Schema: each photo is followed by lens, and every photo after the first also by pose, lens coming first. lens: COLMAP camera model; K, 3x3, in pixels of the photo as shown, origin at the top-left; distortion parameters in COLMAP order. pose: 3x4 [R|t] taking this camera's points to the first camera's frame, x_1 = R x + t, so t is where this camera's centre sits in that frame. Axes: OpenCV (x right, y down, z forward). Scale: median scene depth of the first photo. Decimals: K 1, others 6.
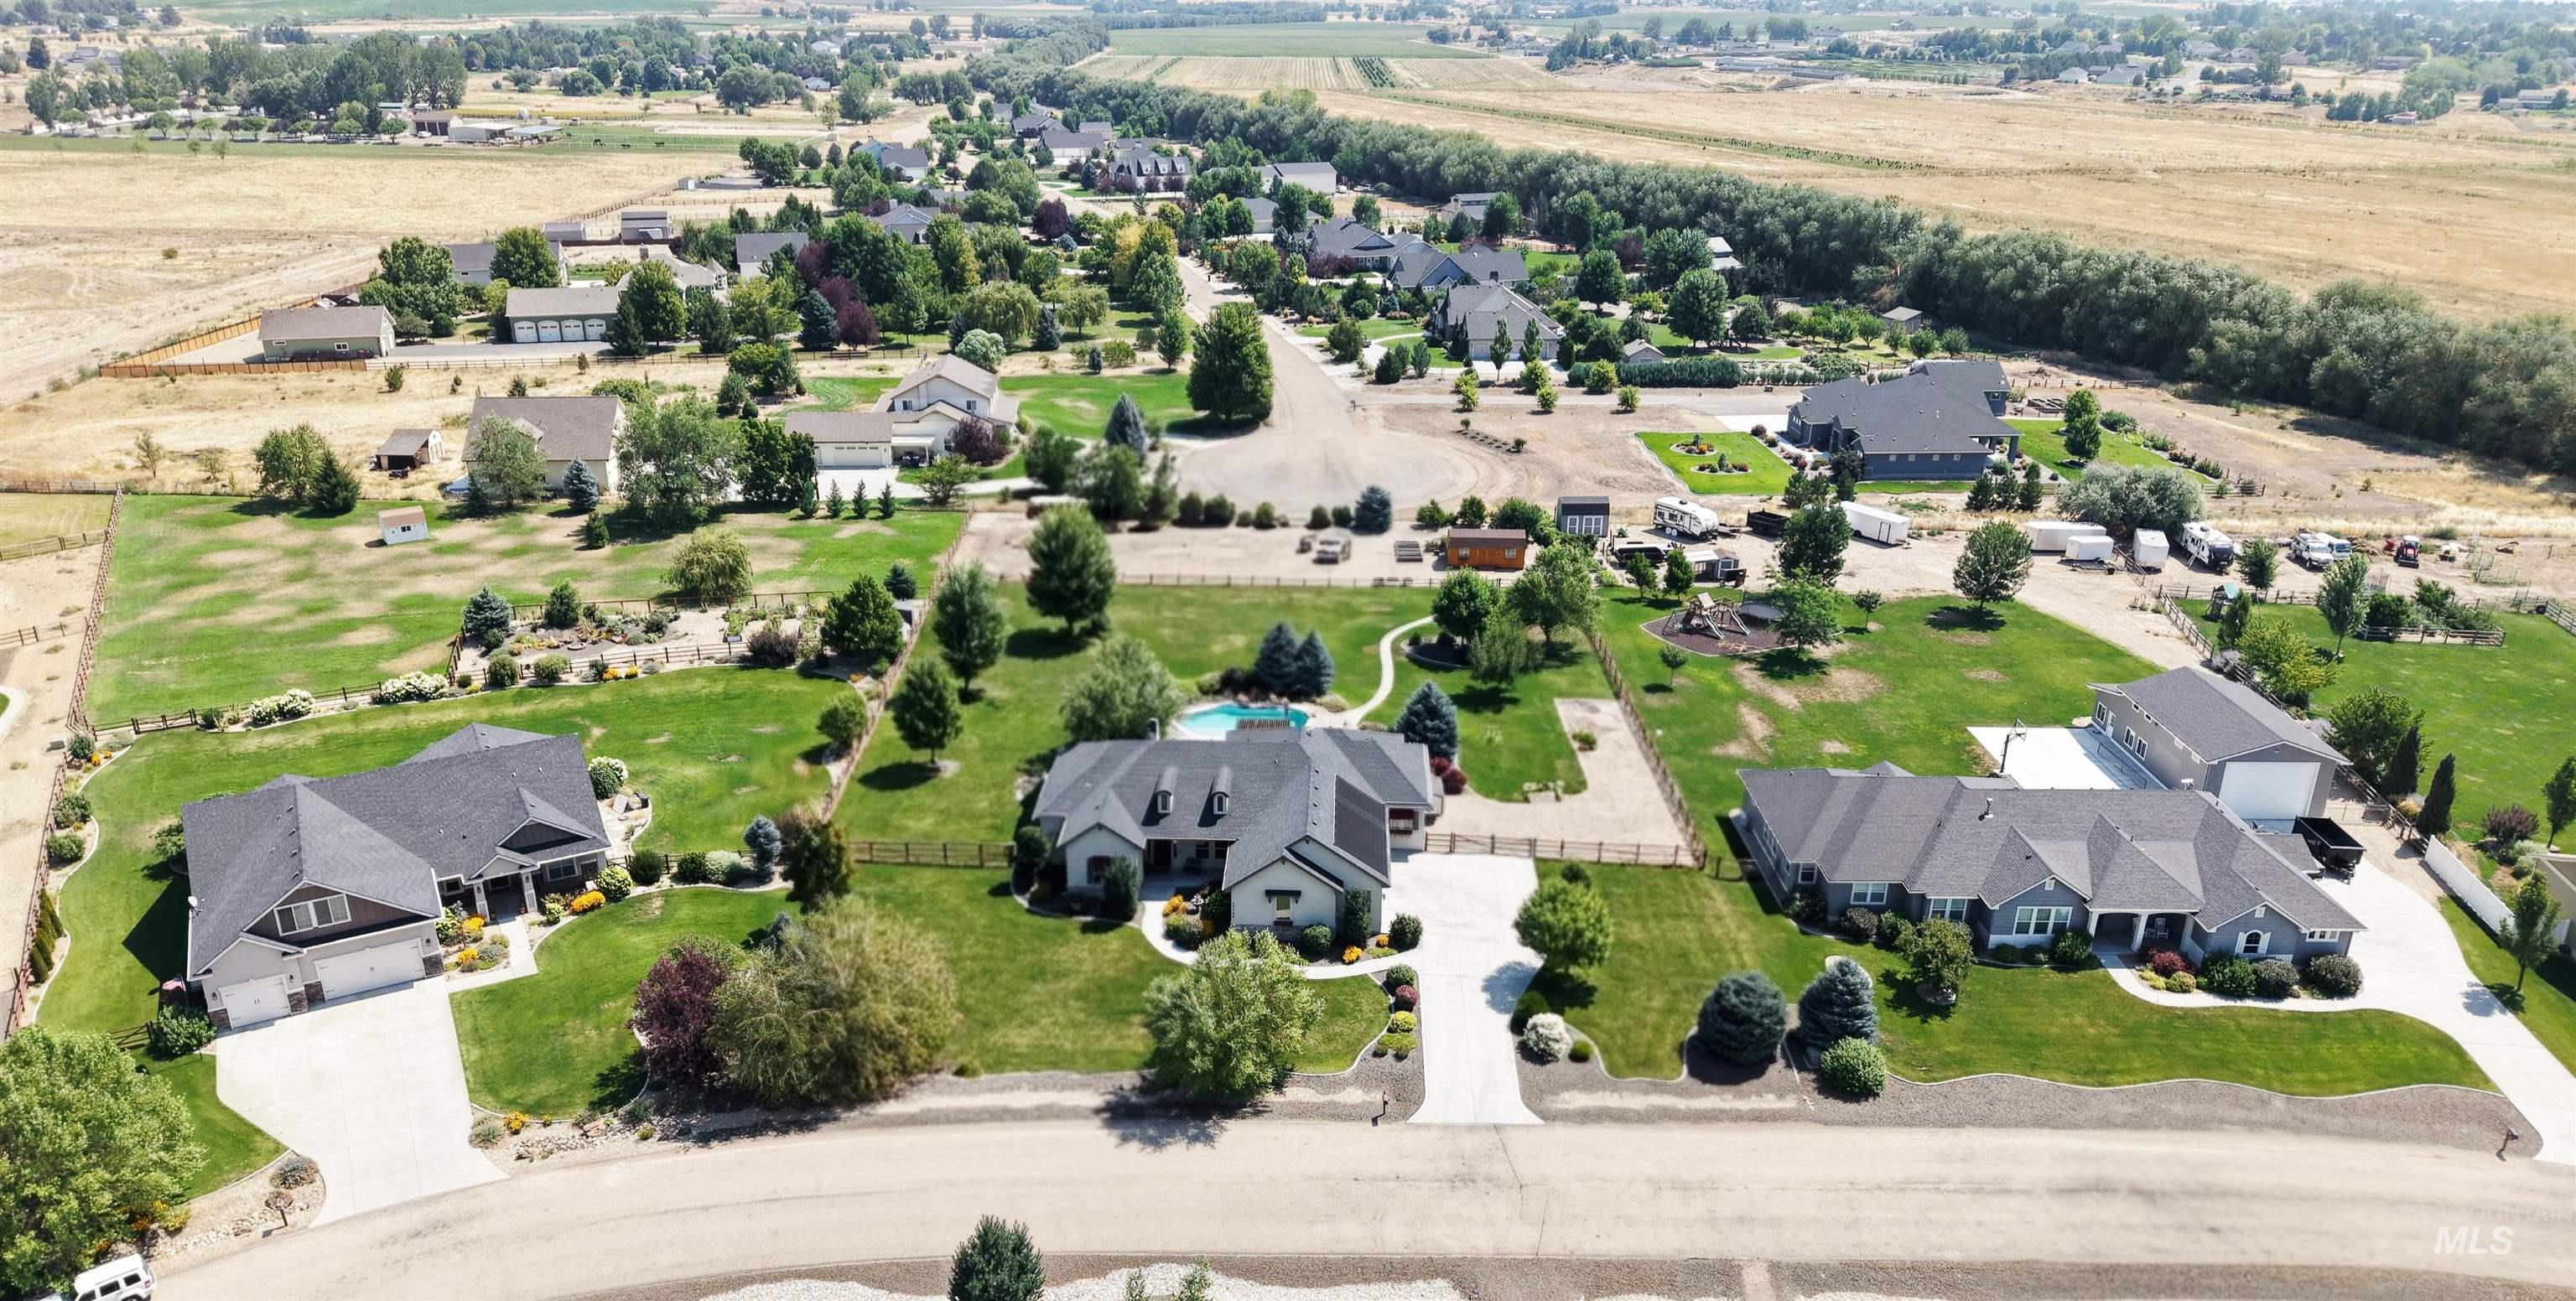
lens RADIAL K [[1624.5, 0, 1288.0], [0, 1624.5, 650.5], [0, 0, 1]] dist [0.046939, -0.000001]
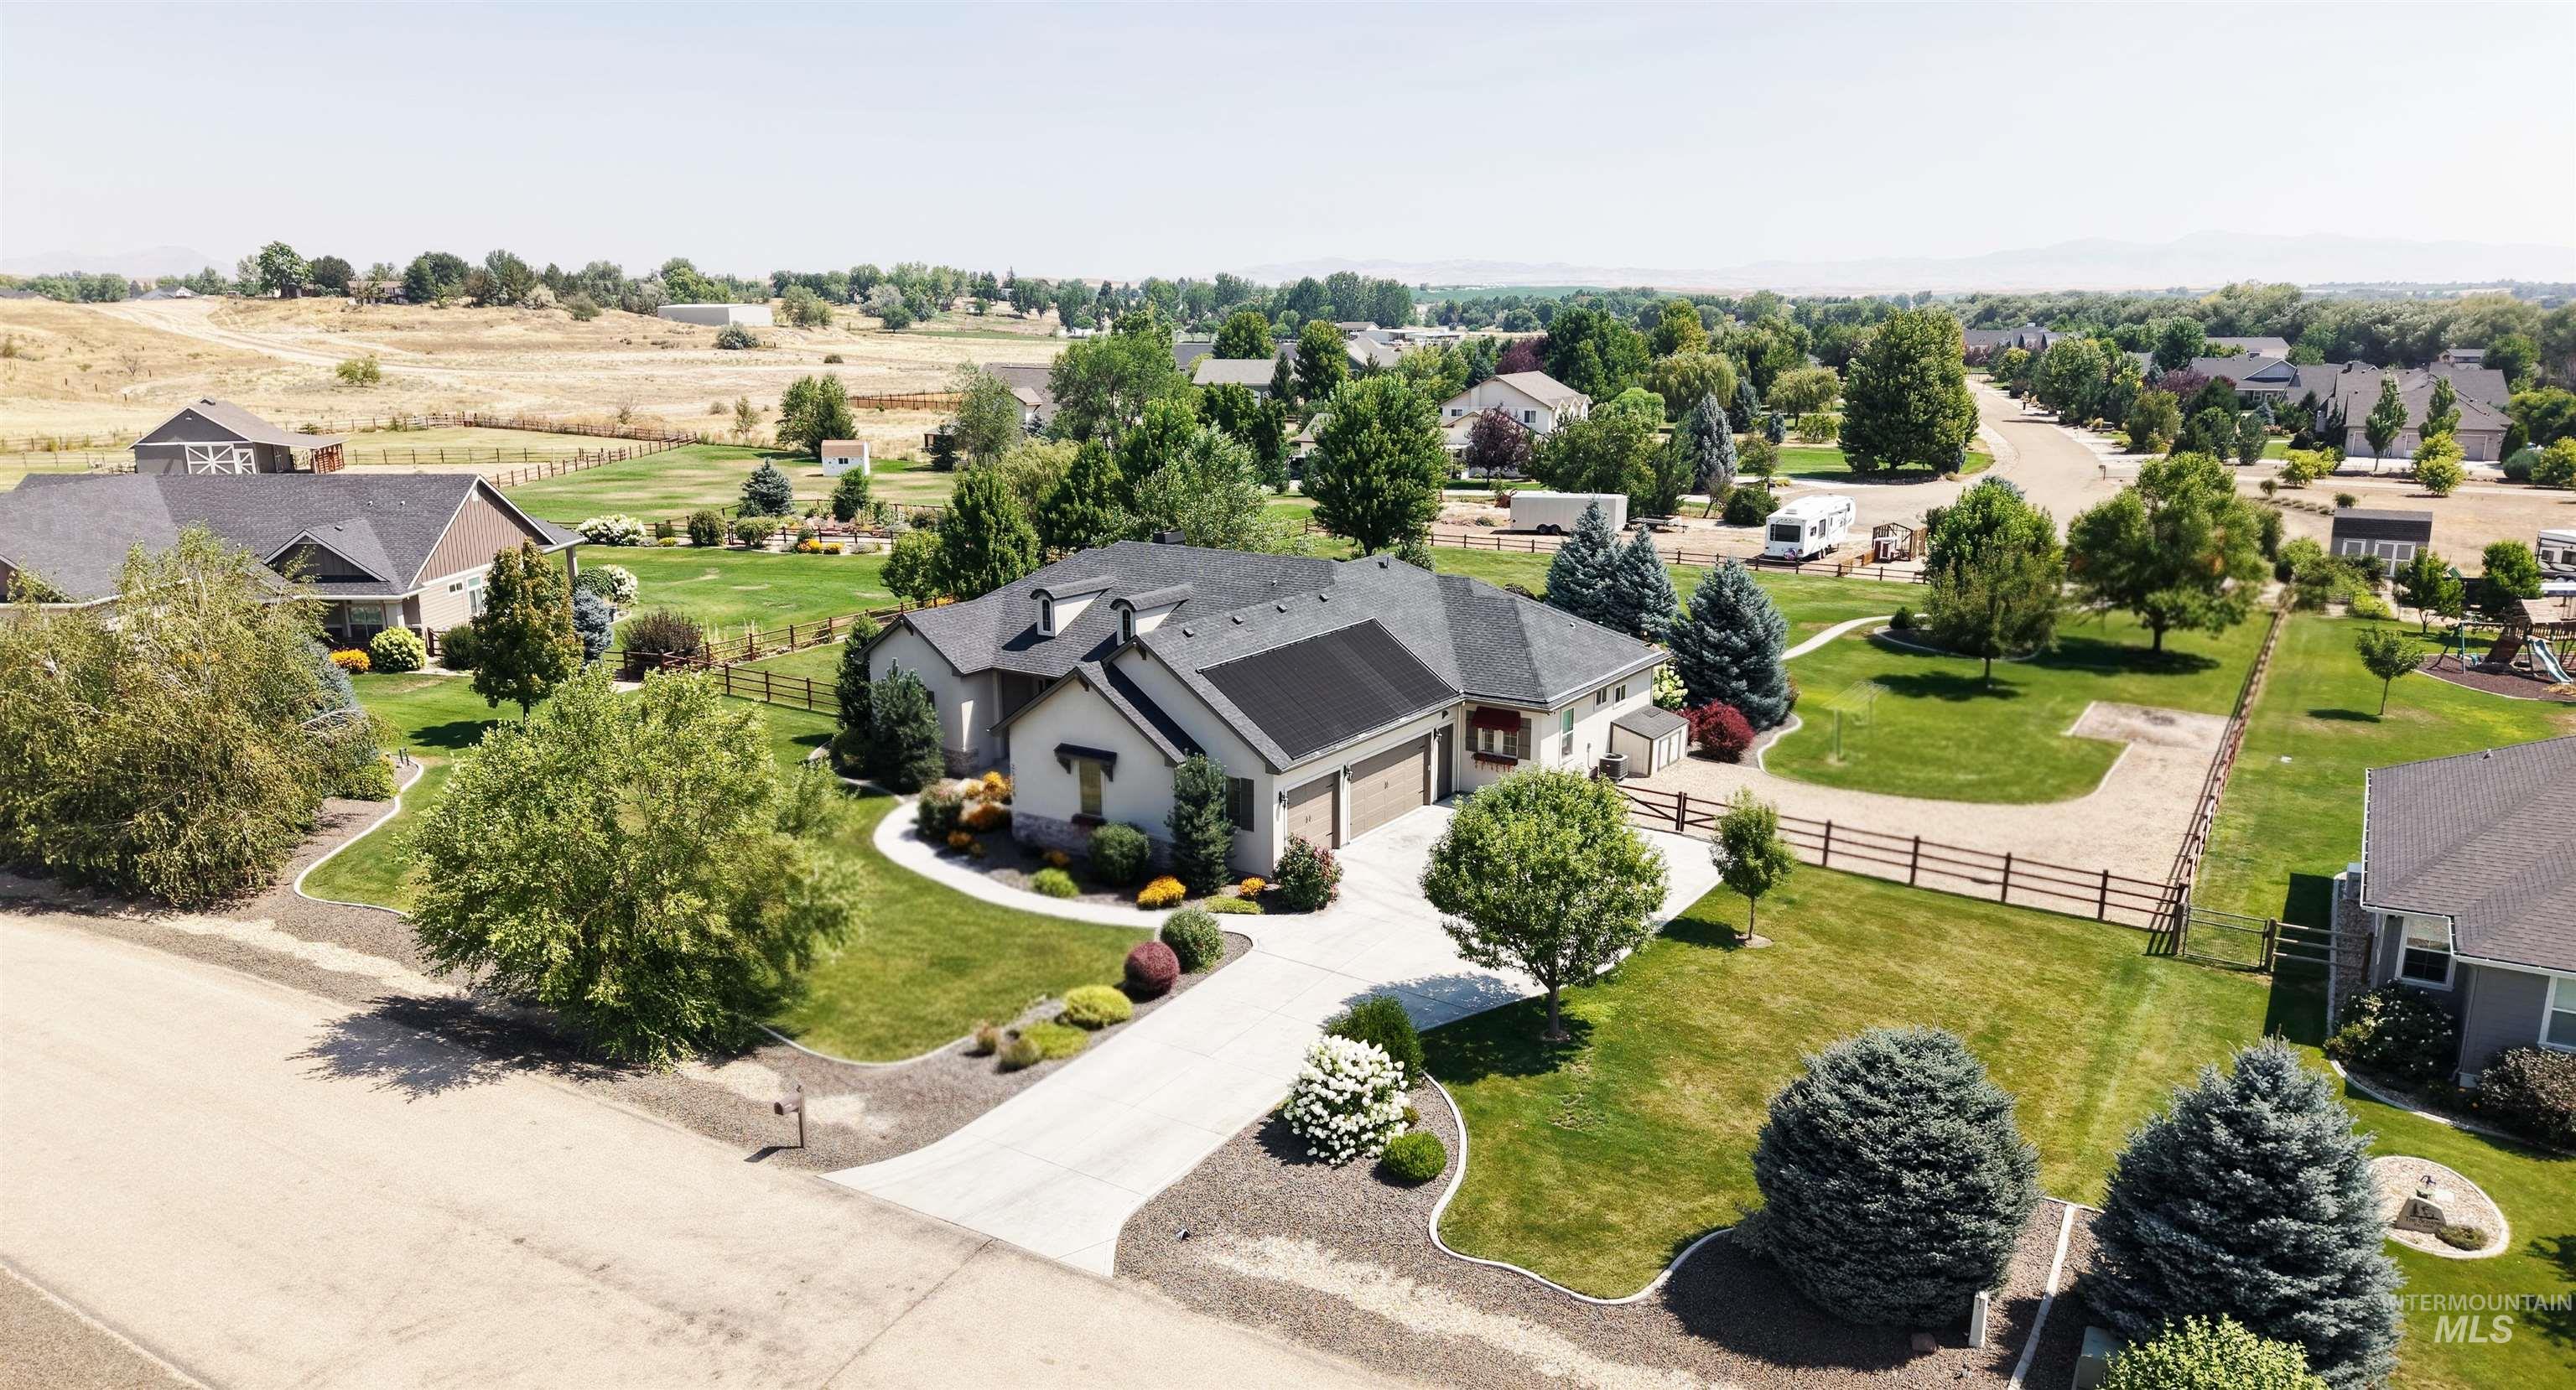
lens RADIAL K [[1676.7, 0, 1280.6], [0, 1676.7, 735.7], [0, 0, 1]] dist [0.000083, 0.000164]
pose [[0.856664, 0.118033, -0.502191, 0.300733], [-0.168896, 0.983994, -0.056837, 0.162455], [0.487444, 0.133508, 0.862887, 0.592072]]
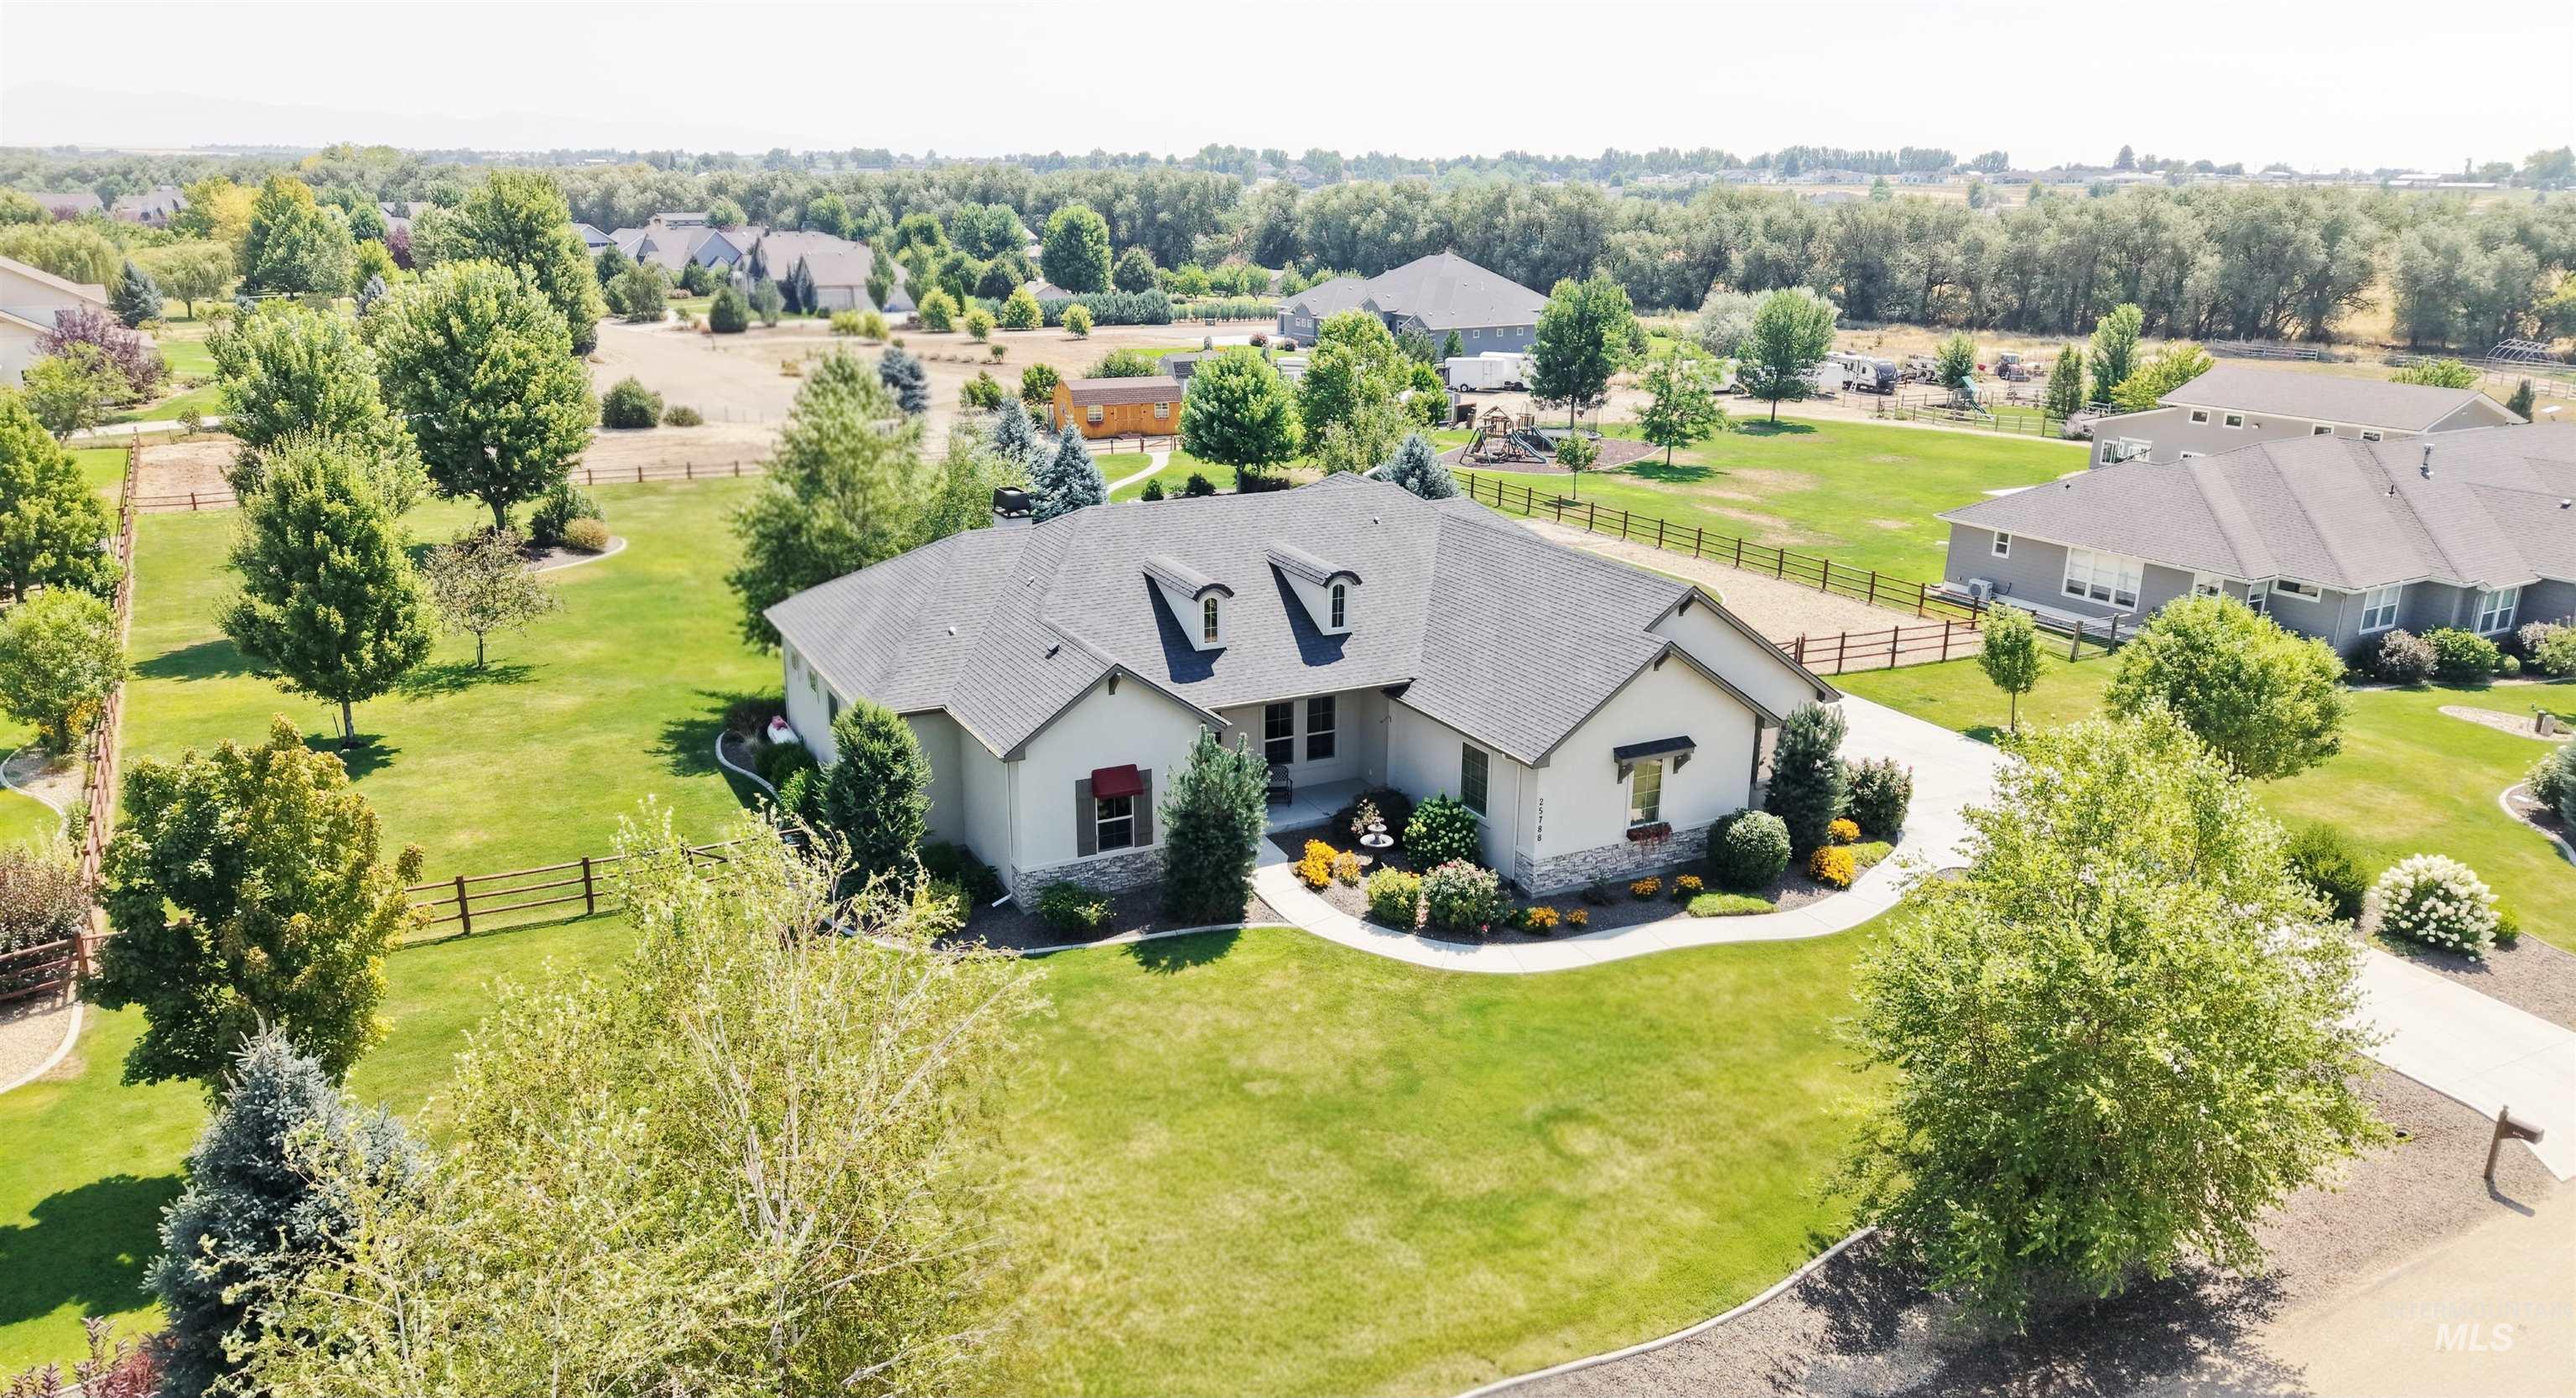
lens RADIAL K [[1724.0, 0, 1288.0], [0, 1724.0, 699.0], [0, 0, 1]] dist [0.019989, -0.000484]
pose [[0.879232, -0.144024, 0.454101, -0.263369], [0.168708, 0.985566, -0.014068, 0.128738], [-0.445520, 0.088980, 0.890839, 0.673686]]
